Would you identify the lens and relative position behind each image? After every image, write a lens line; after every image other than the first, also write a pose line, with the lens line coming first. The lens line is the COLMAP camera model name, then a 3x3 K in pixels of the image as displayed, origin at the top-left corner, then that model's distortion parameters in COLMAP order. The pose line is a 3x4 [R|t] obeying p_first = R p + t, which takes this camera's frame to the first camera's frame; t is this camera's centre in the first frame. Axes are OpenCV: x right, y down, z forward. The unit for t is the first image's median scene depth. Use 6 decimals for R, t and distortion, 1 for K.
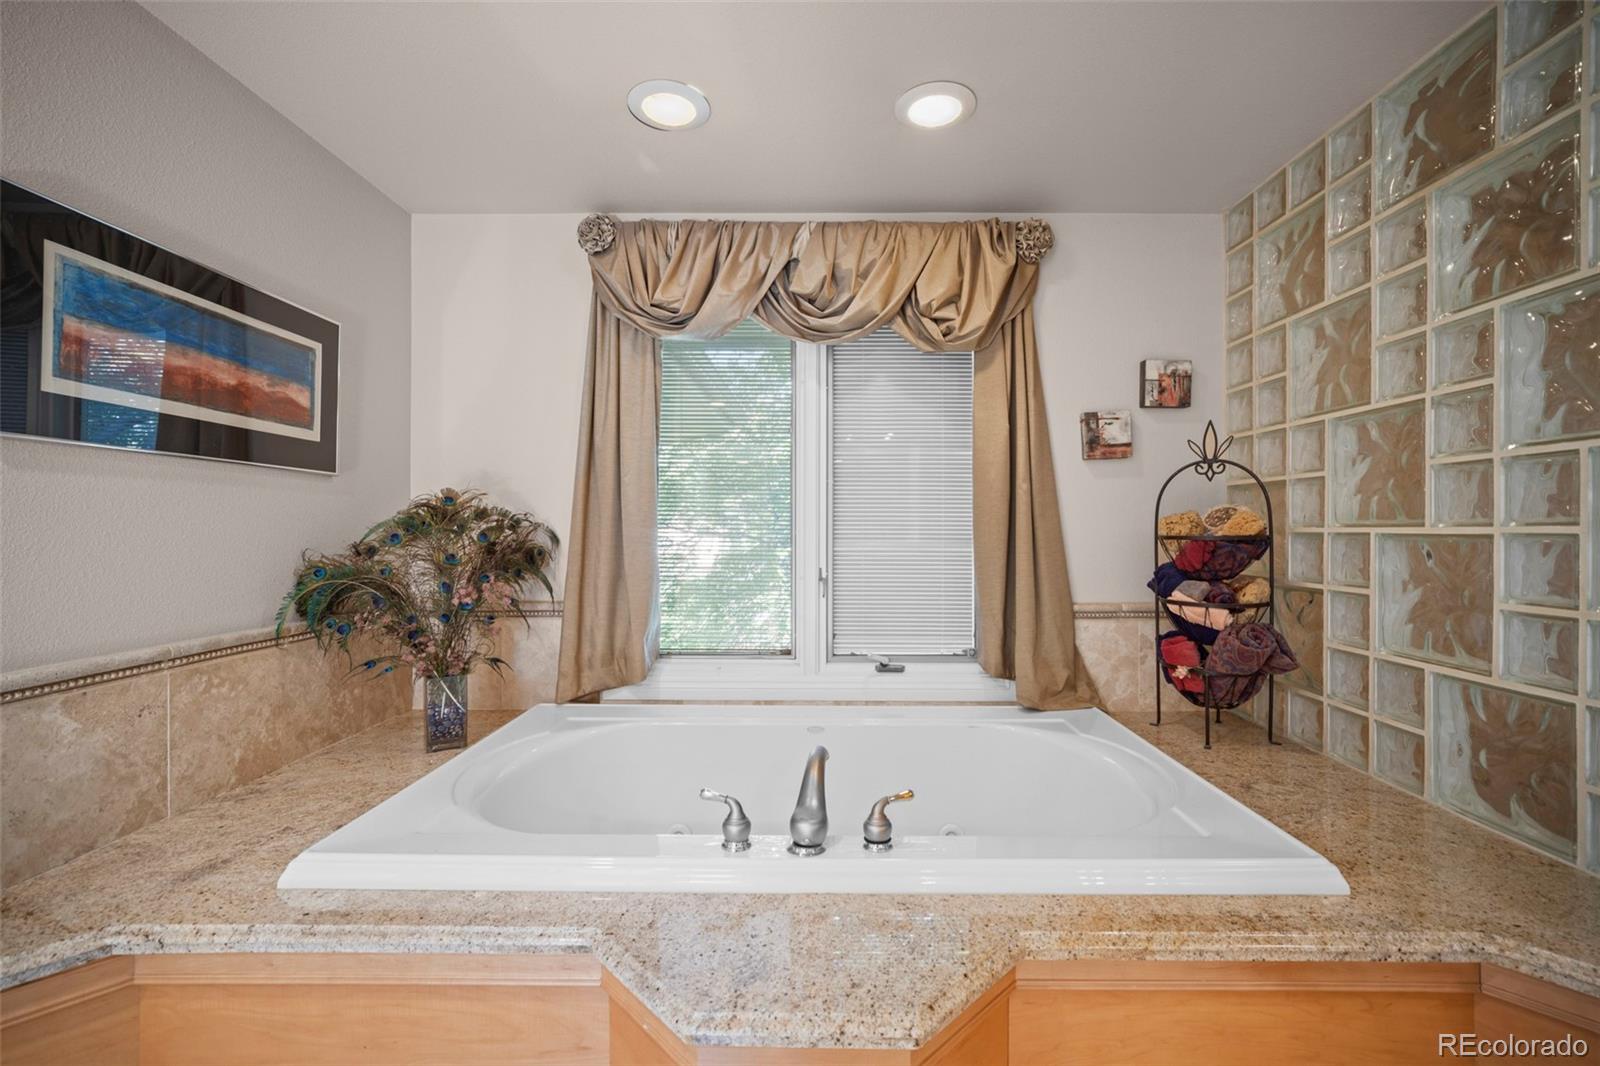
lens RADIAL K [[685.4, 0, 802.4], [0, 685.4, 529.9], [0, 0, 1]] dist [-0.003335, -0.000215]
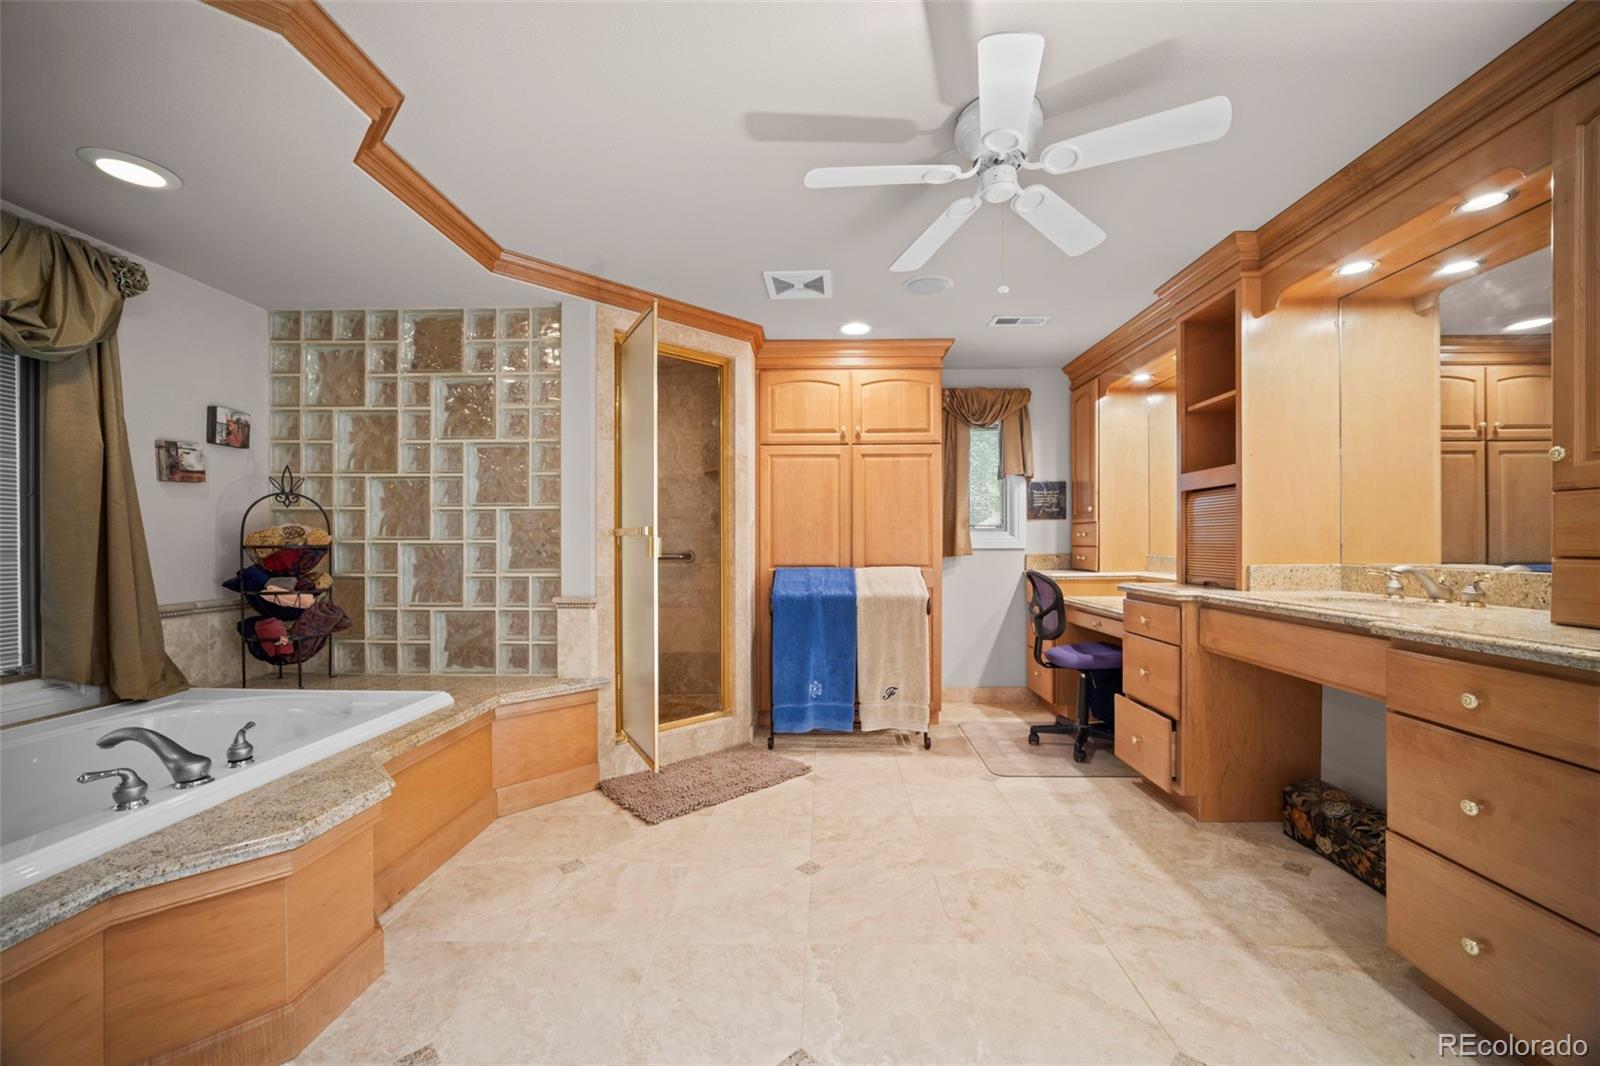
lens RADIAL K [[628.7, 0, 819.1], [0, 628.7, 543.5], [0, 0, 1]] dist [-0.017941, 0.006082]
pose [[0.008248, -0.005968, 0.999948, -0.705720], [-0.000241, 0.999982, 0.005971, -0.004036], [-0.999966, -0.000291, 0.008247, -0.128416]]
